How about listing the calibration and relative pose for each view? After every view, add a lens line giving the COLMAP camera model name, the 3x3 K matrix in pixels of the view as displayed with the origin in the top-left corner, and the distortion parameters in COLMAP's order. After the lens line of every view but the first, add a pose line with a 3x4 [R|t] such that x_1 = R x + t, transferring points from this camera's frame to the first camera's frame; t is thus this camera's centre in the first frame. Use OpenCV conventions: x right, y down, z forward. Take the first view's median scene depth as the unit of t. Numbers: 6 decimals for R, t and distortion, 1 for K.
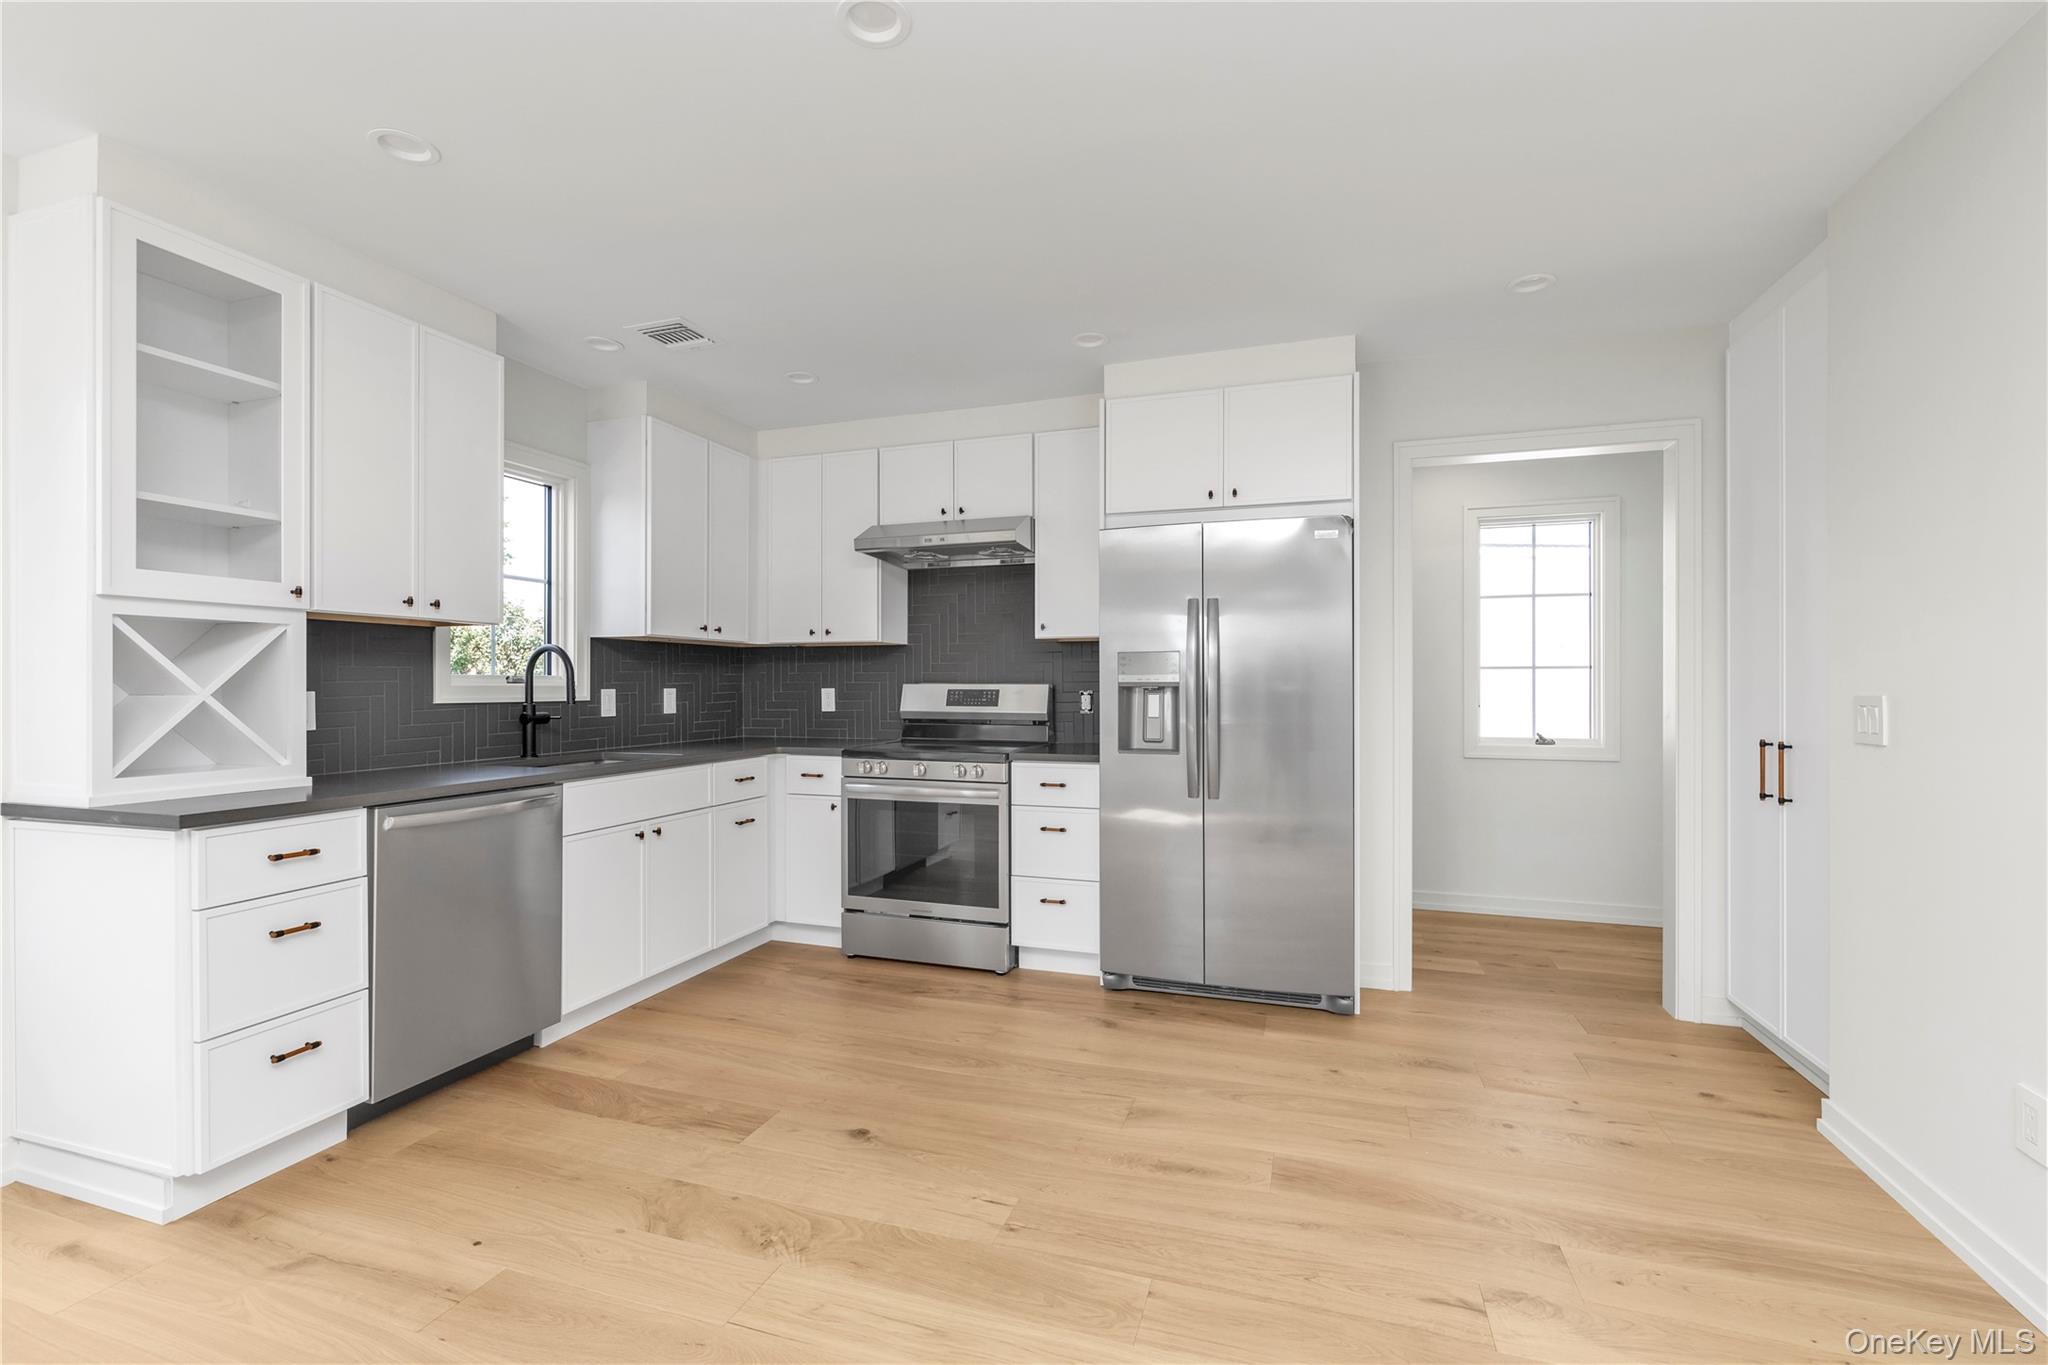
lens RADIAL K [[899.6, 0, 1016.0], [0, 899.6, 682.3], [0, 0, 1]] dist [-0.000774, -0.000716]
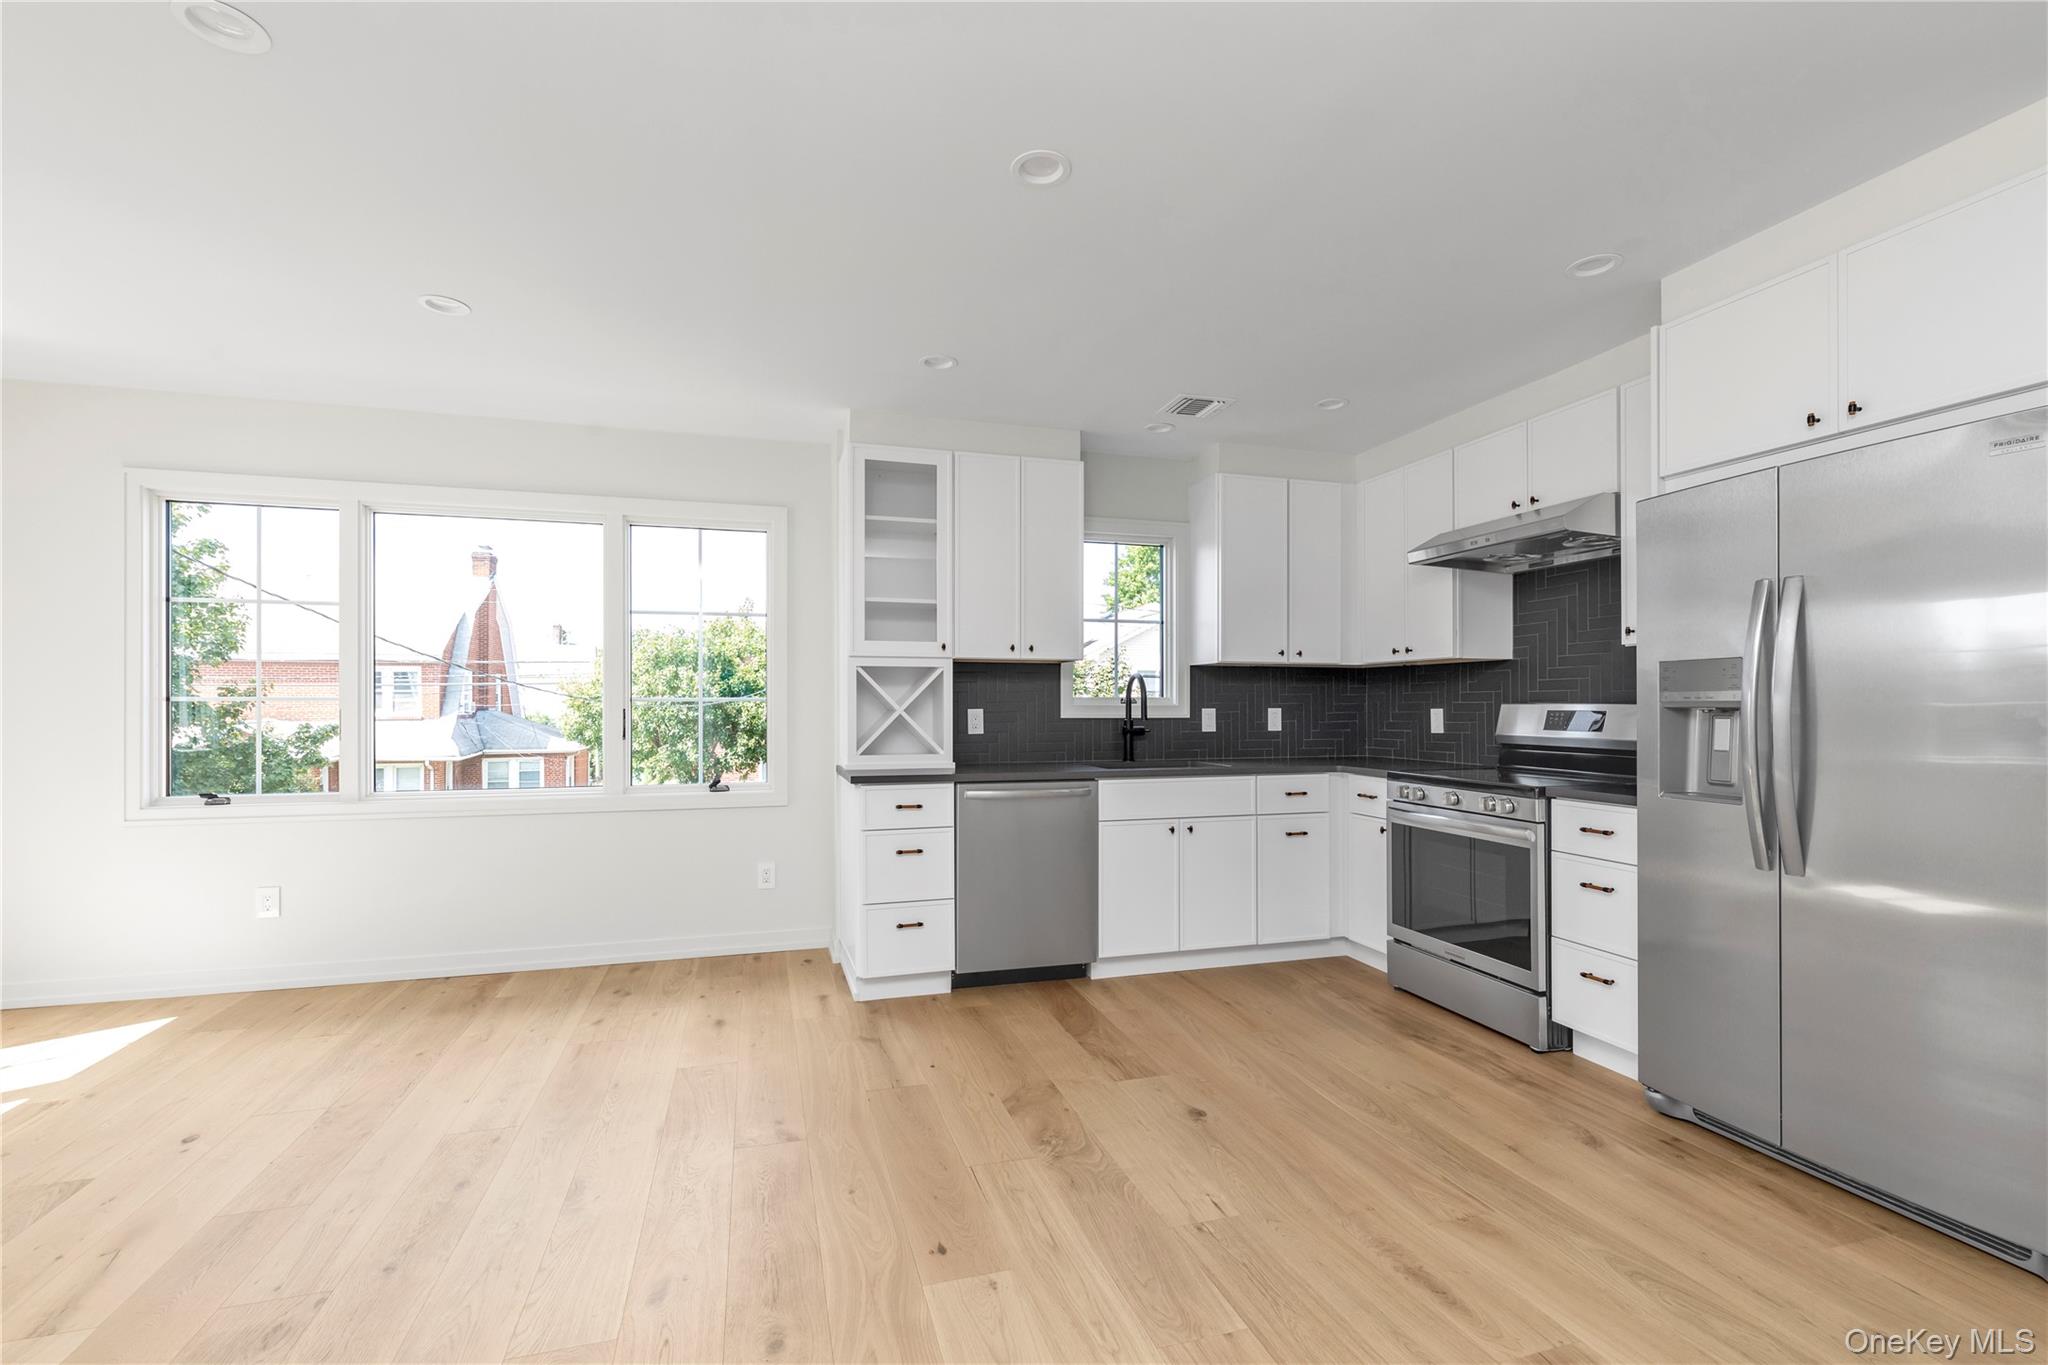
lens RADIAL K [[899.6, 0, 1015.8], [0, 899.6, 696.9], [0, 0, 1]] dist [-0.000774, -0.000716]
pose [[0.566978, -0.006382, -0.823708, 0.477791], [0.000417, 0.999972, -0.007461, 0.001600], [0.823733, 0.003886, 0.566965, 0.152537]]
